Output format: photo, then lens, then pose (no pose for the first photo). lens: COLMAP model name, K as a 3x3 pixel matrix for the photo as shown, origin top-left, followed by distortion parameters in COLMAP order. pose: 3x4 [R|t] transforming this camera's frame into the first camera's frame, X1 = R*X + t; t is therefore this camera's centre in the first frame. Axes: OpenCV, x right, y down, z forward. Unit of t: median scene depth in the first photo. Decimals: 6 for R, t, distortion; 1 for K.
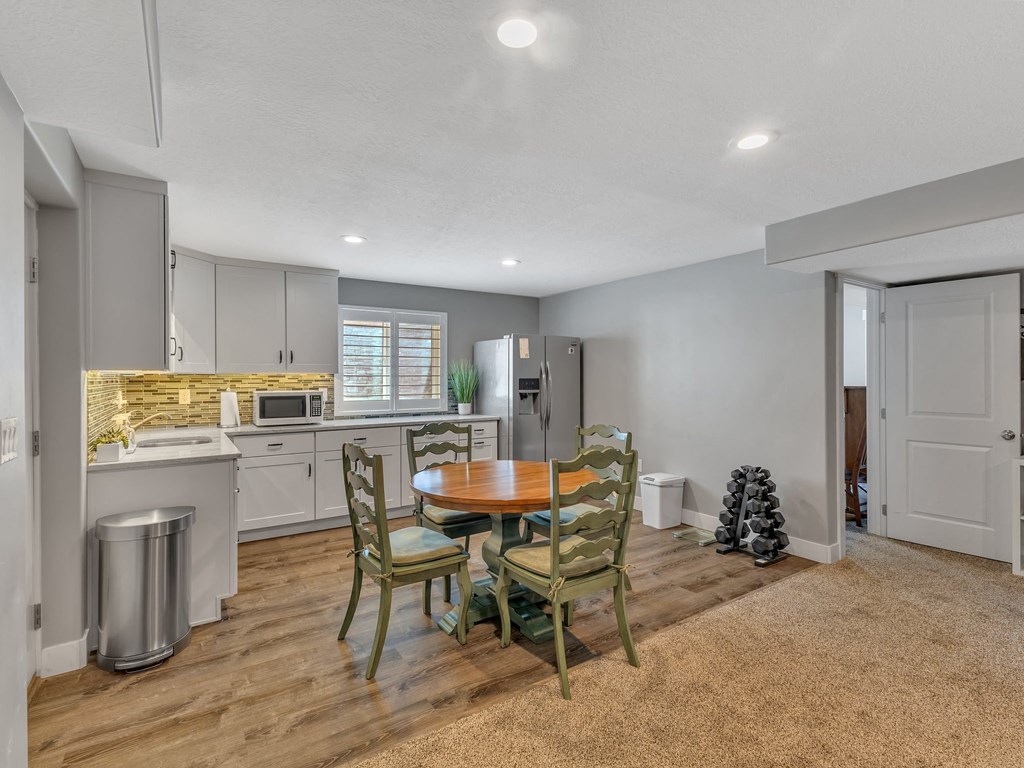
lens RADIAL K [[499.5, 0, 510.8], [0, 499.5, 380.2], [0, 0, 1]] dist [0.005139, 0.001474]
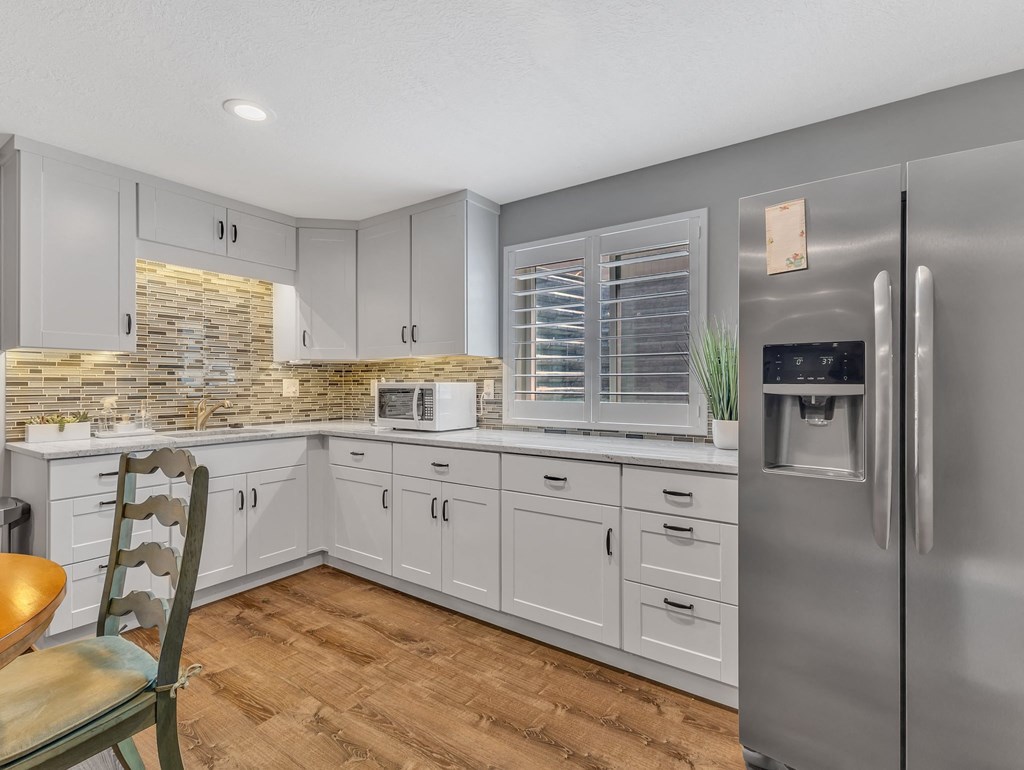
lens RADIAL K [[497.9, 0, 512.6], [0, 497.9, 384.6], [0, 0, 1]] dist [0.003686, 0.000124]
pose [[0.372883, 0.004894, -0.927866, 0.277221], [-0.005297, 0.999981, 0.003145, 0.023064], [0.927863, 0.003742, 0.372902, 0.897409]]
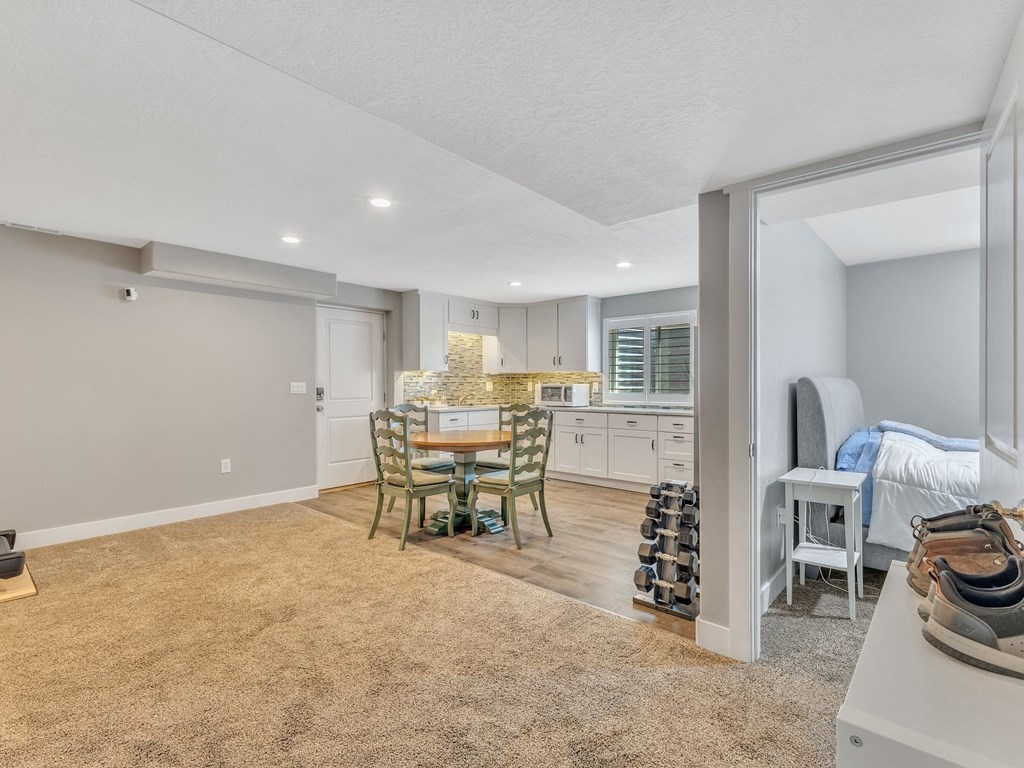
lens RADIAL K [[499.5, 0, 504.5], [0, 499.5, 380.4], [0, 0, 1]] dist [0.005139, 0.001474]
pose [[0.251077, -0.003063, -0.967962, 0.991380], [-0.004619, 0.999980, -0.004363, 0.019540], [0.967956, 0.005567, 0.251058, 0.484371]]
